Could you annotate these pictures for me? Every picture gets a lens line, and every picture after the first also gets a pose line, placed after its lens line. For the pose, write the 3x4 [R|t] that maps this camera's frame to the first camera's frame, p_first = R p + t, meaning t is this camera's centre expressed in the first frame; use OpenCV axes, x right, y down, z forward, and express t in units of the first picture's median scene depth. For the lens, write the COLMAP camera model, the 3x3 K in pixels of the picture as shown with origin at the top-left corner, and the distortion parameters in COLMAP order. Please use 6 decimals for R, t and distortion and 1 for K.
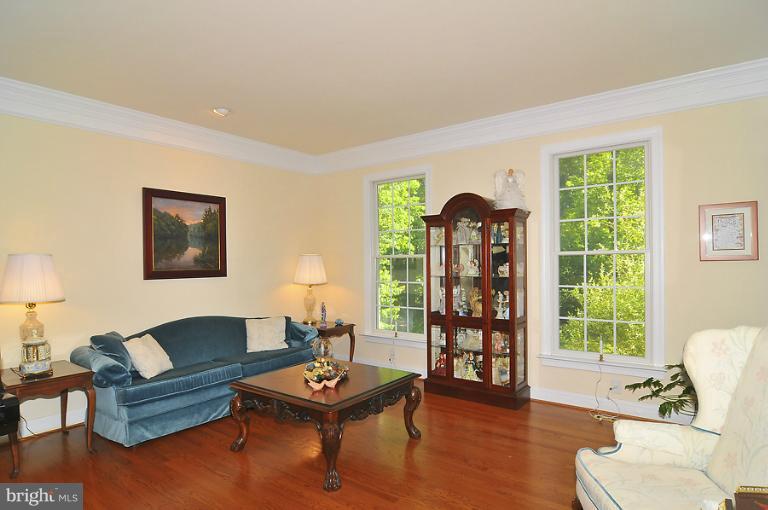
lens RADIAL K [[421.2, 0, 386.4], [0, 421.2, 263.0], [0, 0, 1]] dist [-0.006730, -0.002880]
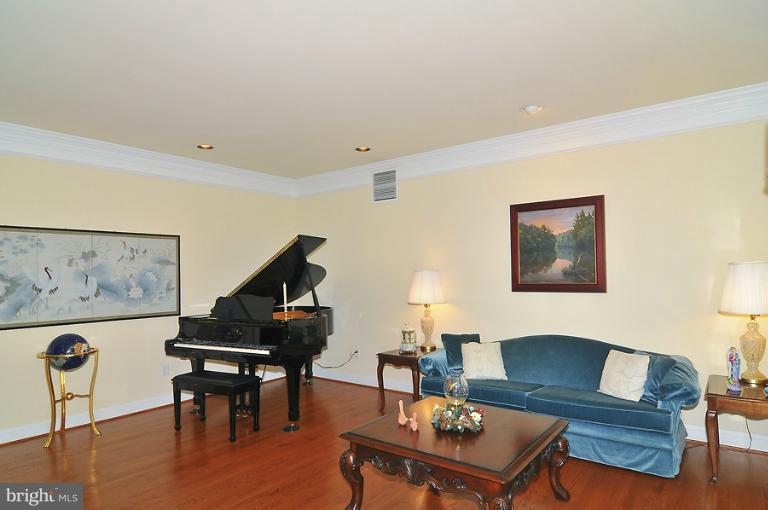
lens RADIAL K [[421.2, 0, 386.4], [0, 421.2, 263.0], [0, 0, 1]] dist [-0.006730, -0.002880]
pose [[0.034484, -0.026966, -0.999041, 0.451376], [0.000473, 0.999636, -0.026966, -0.003690], [0.999405, 0.000457, 0.034485, 0.611436]]
